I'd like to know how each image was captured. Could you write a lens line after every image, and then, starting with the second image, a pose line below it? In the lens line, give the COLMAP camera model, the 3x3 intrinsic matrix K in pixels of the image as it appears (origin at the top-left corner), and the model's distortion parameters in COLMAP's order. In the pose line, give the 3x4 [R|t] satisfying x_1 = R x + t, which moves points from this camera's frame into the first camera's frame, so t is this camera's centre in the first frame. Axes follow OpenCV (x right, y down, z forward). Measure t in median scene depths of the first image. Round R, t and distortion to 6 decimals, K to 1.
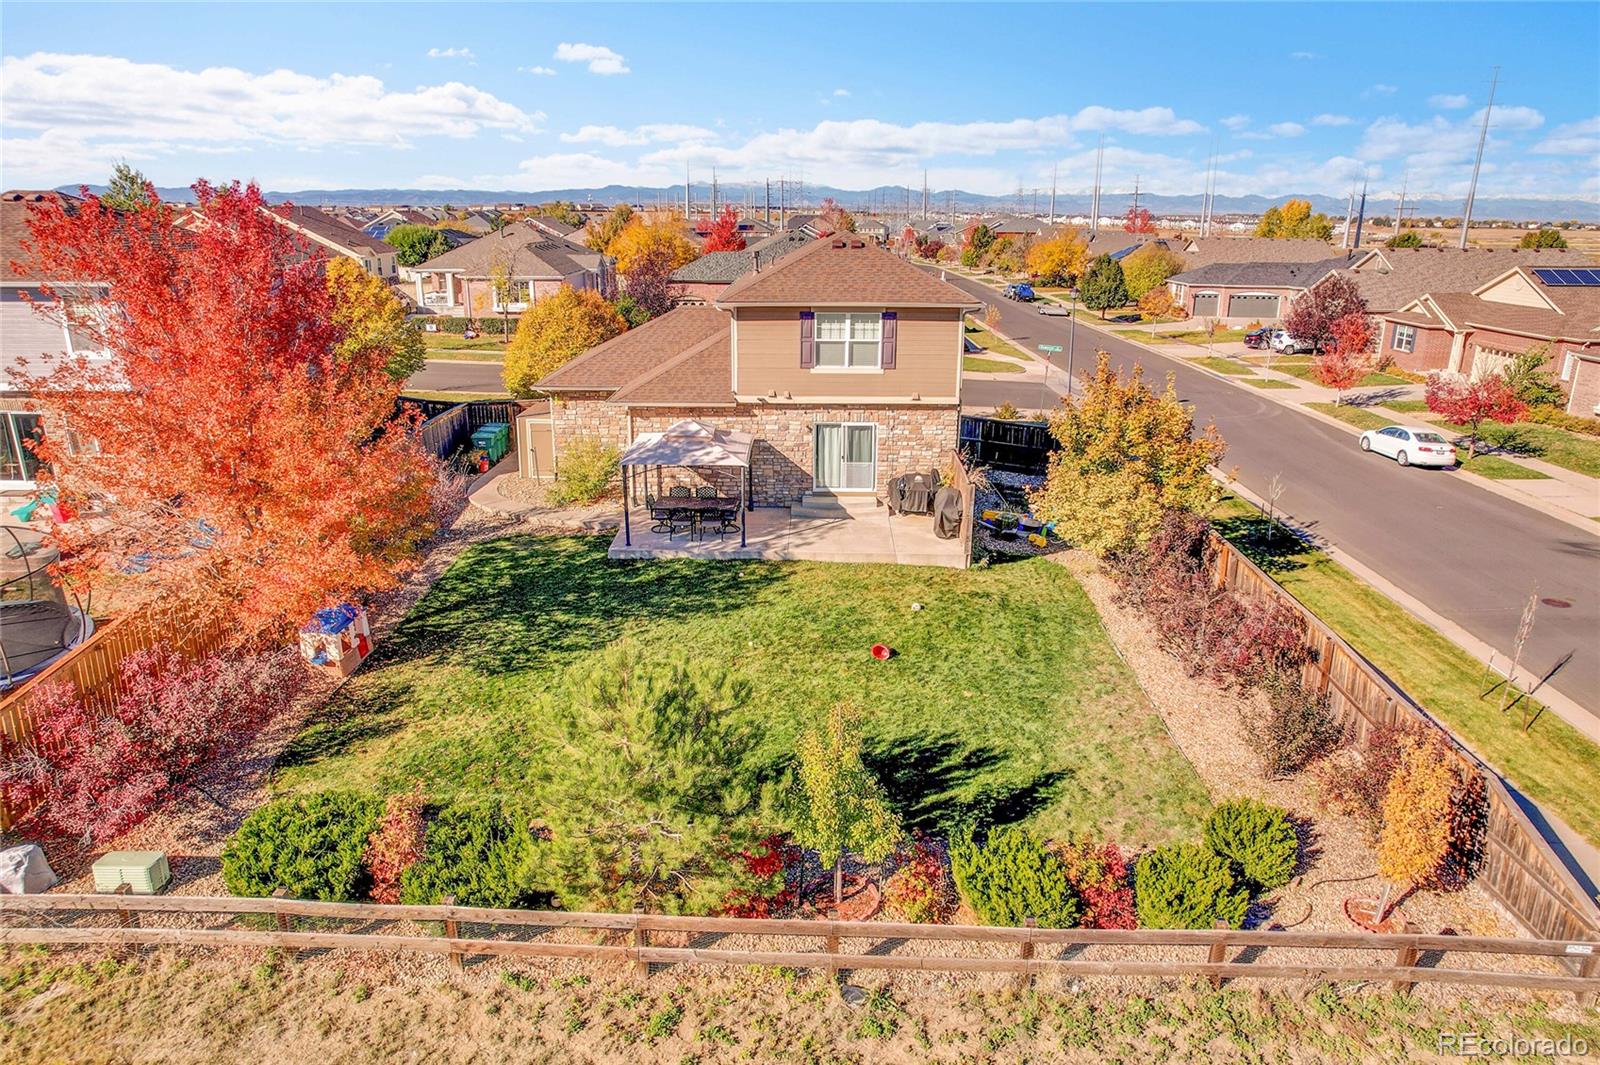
lens RADIAL K [[1018.3, 0, 800.0], [0, 1018.3, 532.5], [0, 0, 1]] dist [-0.066284, 0.050827]
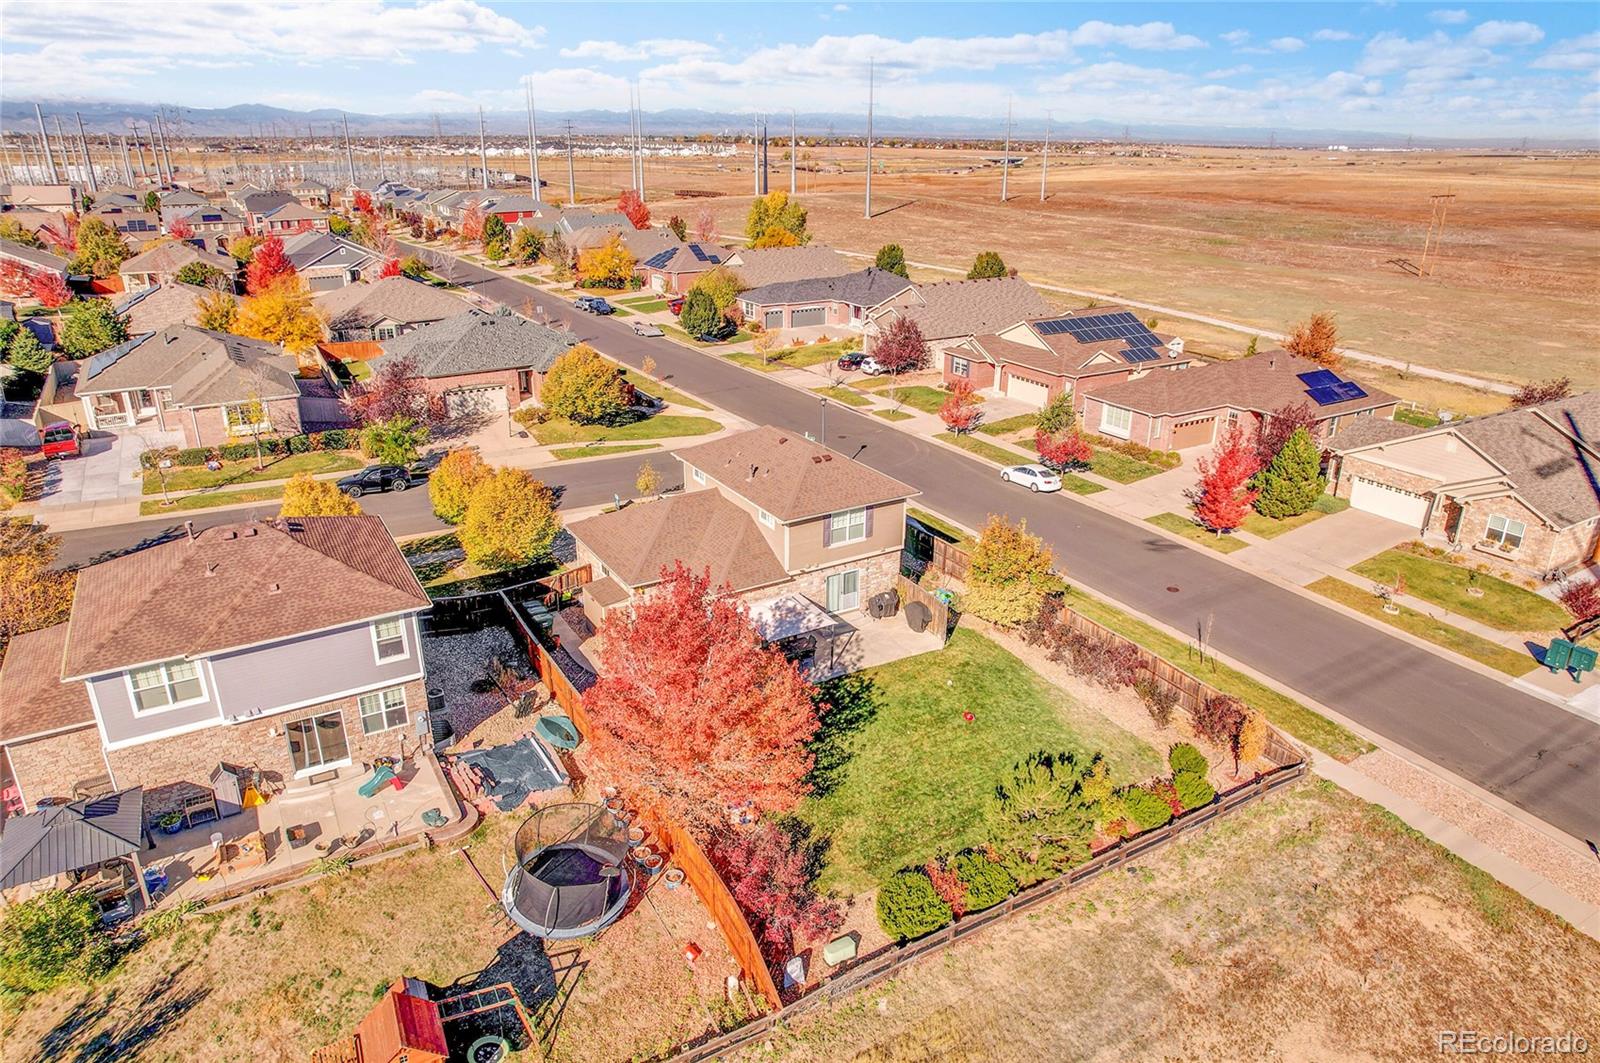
lens RADIAL K [[1018.3, 0, 800.0], [0, 1018.3, 531.5], [0, 0, 1]] dist [-0.066284, 0.050827]
pose [[0.850328, -0.195248, 0.488692, -0.809786], [0.159144, 0.980552, 0.114850, -0.378301], [-0.501613, -0.019888, 0.864864, -0.358648]]
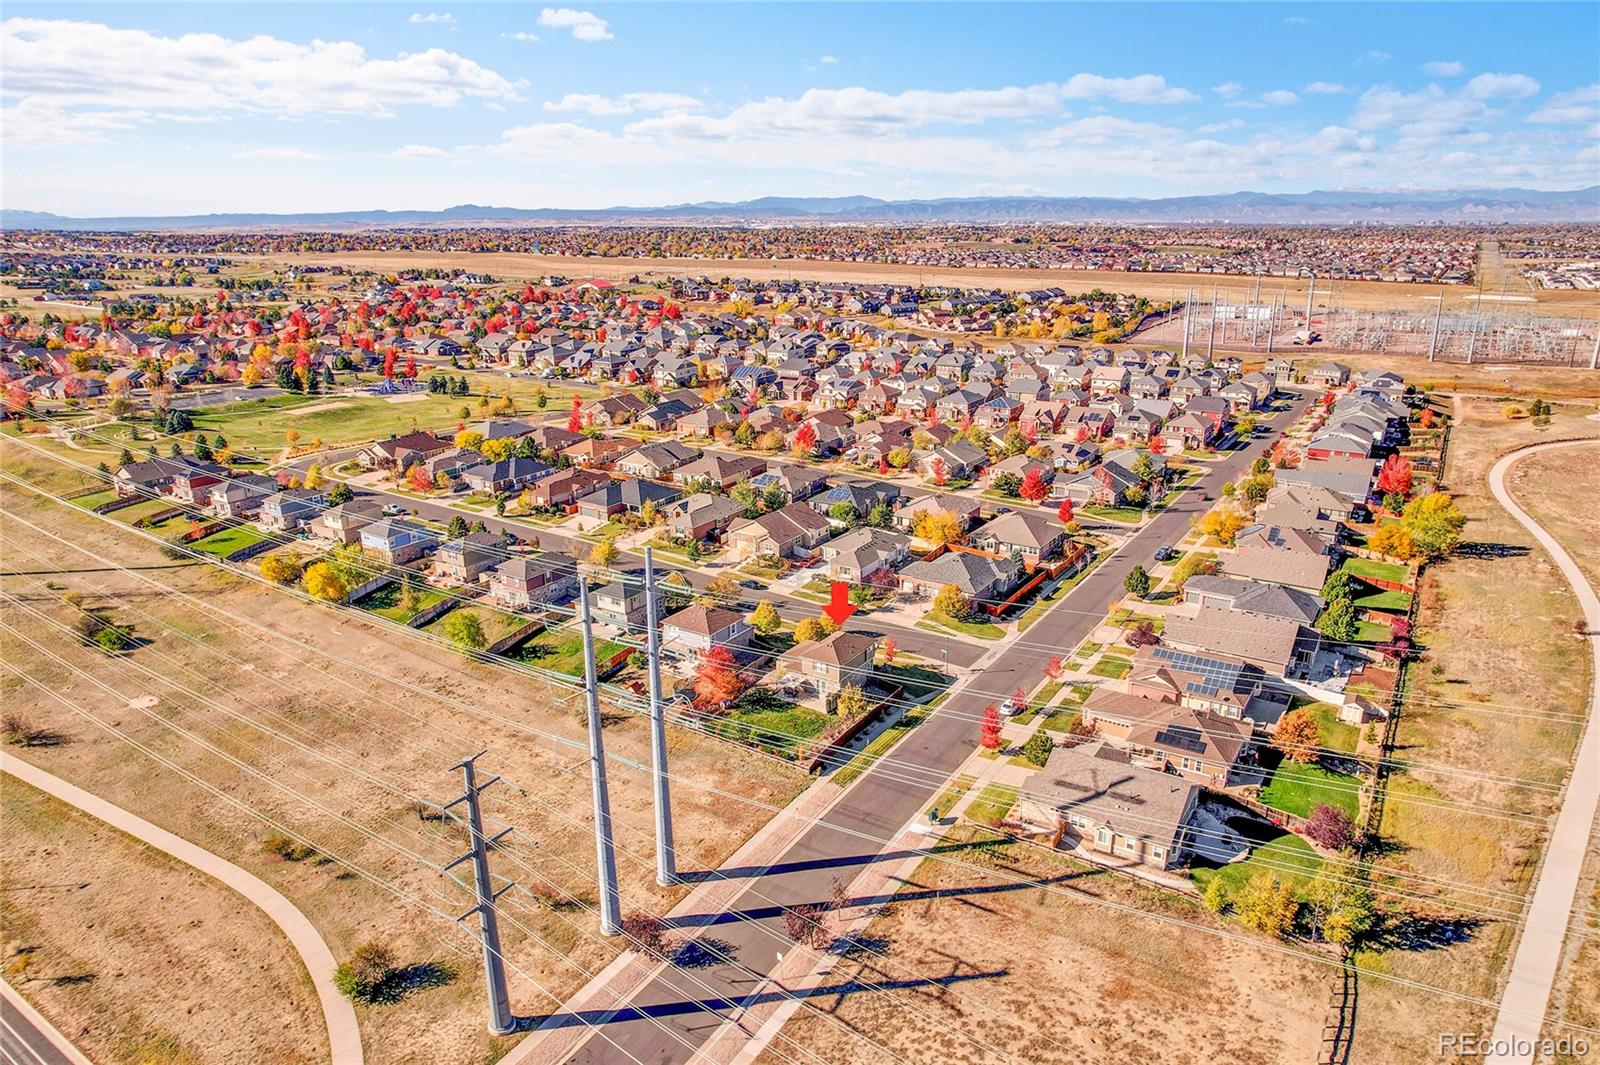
lens RADIAL K [[1018.3, 0, 800.0], [0, 1018.3, 532.5], [0, 0, 1]] dist [-0.066284, 0.050827]
pose [[0.844407, 0.146222, -0.515360, 2.630115], [-0.149411, 0.988136, 0.035555, -1.066354], [0.514444, 0.046978, 0.856236, -3.704796]]
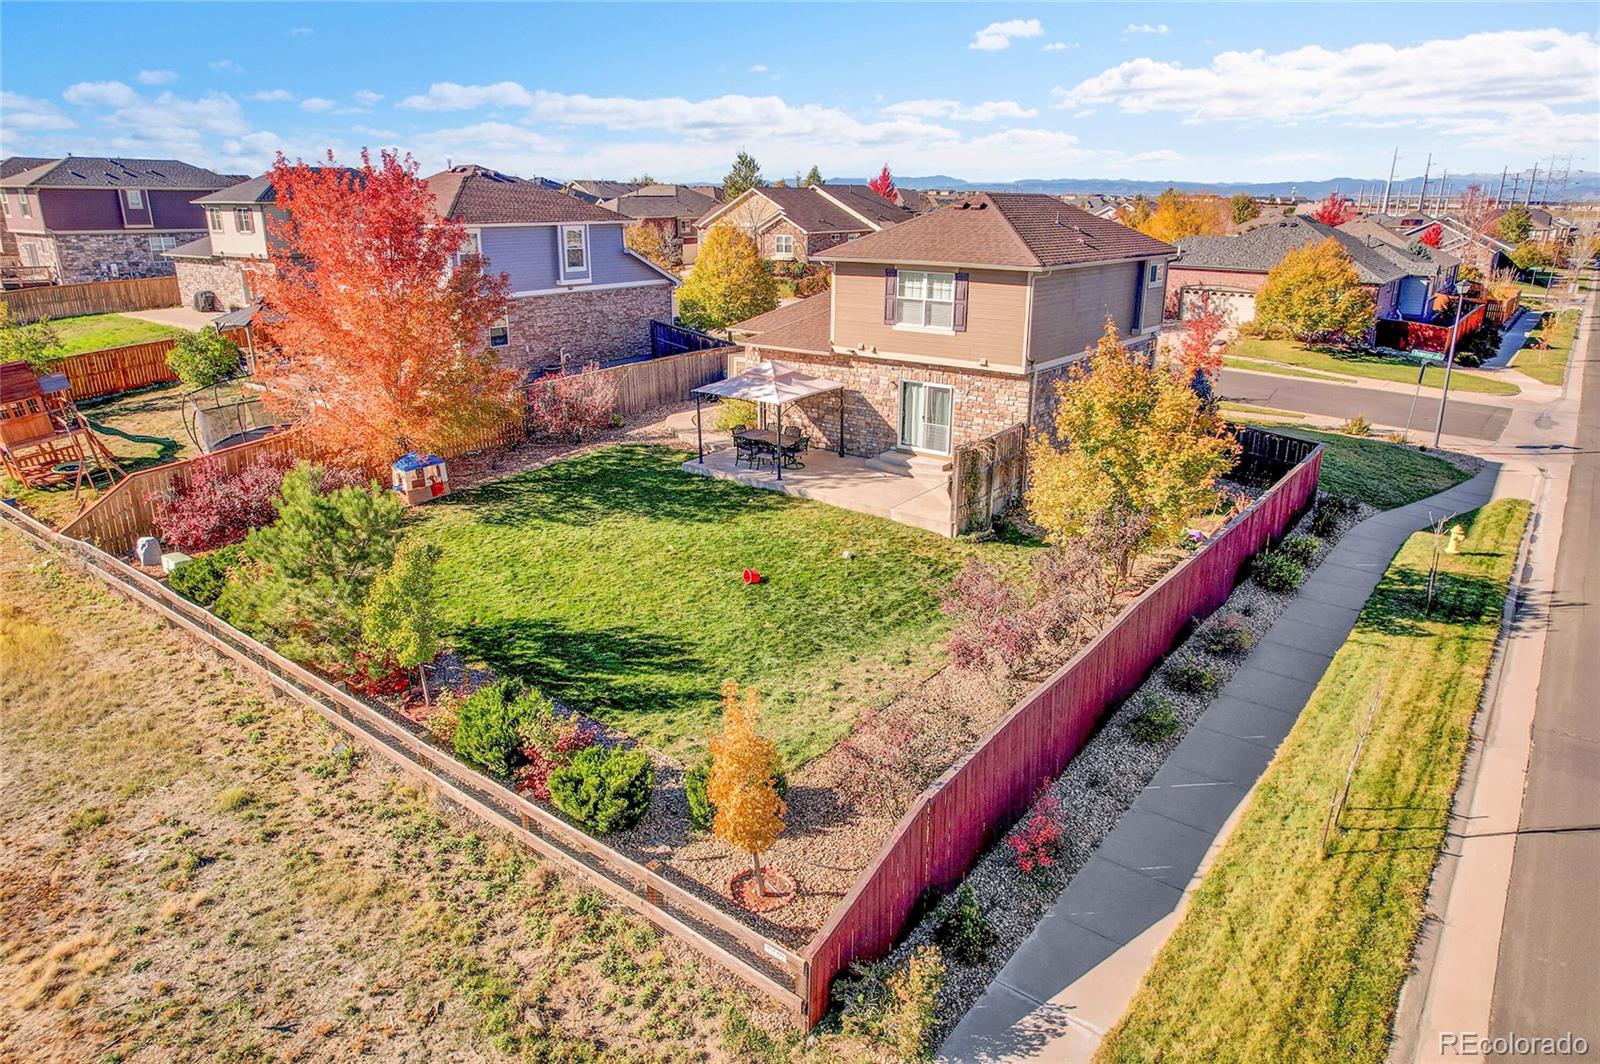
lens RADIAL K [[1018.3, 0, 800.0], [0, 1018.3, 532.0], [0, 0, 1]] dist [-0.066284, 0.050827]
pose [[0.800431, 0.187596, -0.569314, 0.564266], [-0.183230, 0.980879, 0.065597, -0.006322], [0.570733, 0.051810, 0.819499, 0.117764]]
